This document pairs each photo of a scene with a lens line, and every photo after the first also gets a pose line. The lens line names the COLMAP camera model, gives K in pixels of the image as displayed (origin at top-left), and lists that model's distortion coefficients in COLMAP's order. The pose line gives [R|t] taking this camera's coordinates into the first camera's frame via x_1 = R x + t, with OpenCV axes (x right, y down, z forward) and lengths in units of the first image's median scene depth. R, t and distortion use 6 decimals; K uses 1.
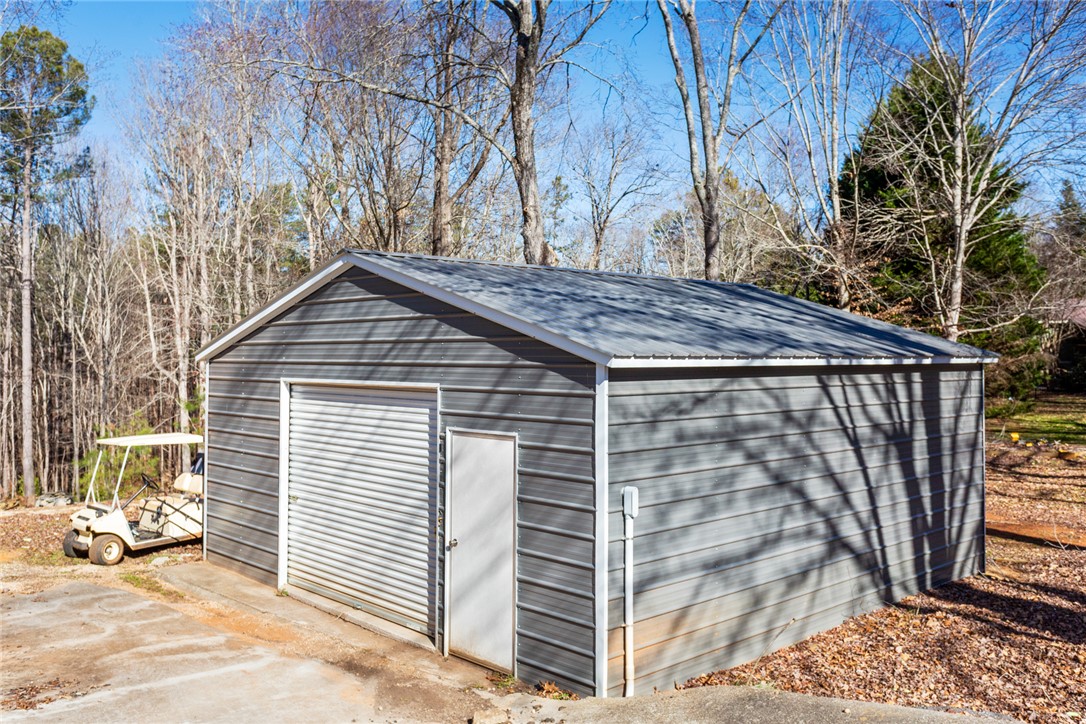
lens RADIAL K [[913.5, 0, 542.6], [0, 913.5, 355.1], [0, 0, 1]] dist [0.020064, 0.003613]
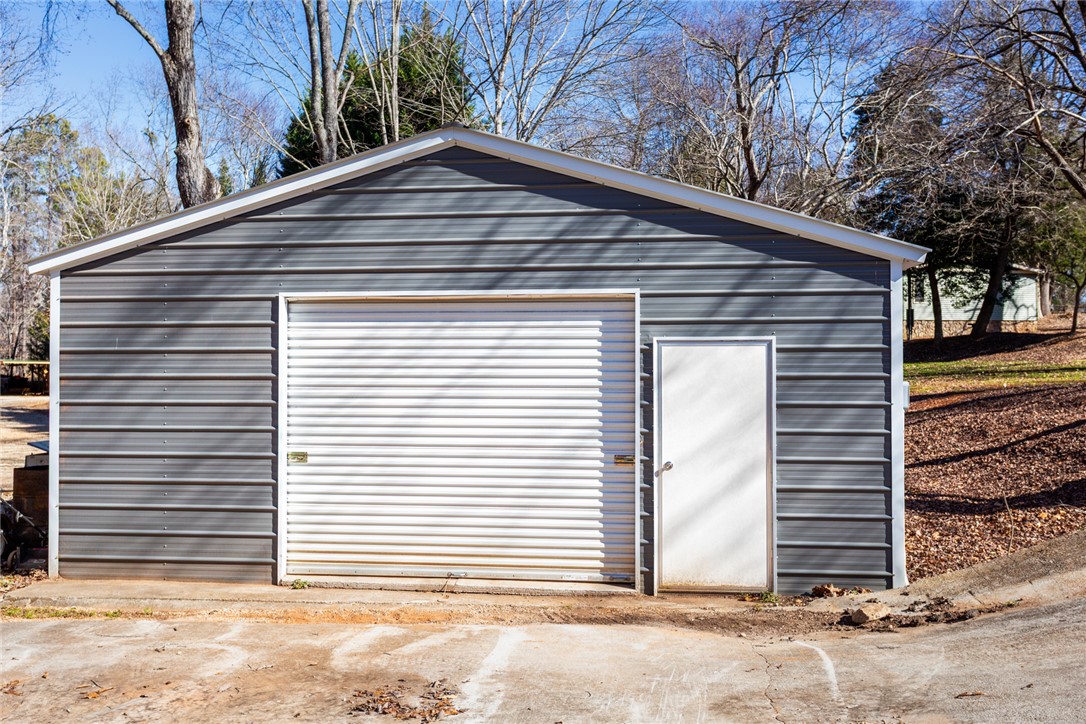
lens RADIAL K [[1050.9, 0, 543.7], [0, 1050.9, 366.5], [0, 0, 1]] dist [0.005303, 0.000000]
pose [[0.769696, -0.006644, 0.638376, -0.816708], [0.002685, 0.999971, 0.007171, 0.097001], [-0.638405, -0.003805, 0.769692, 0.281475]]
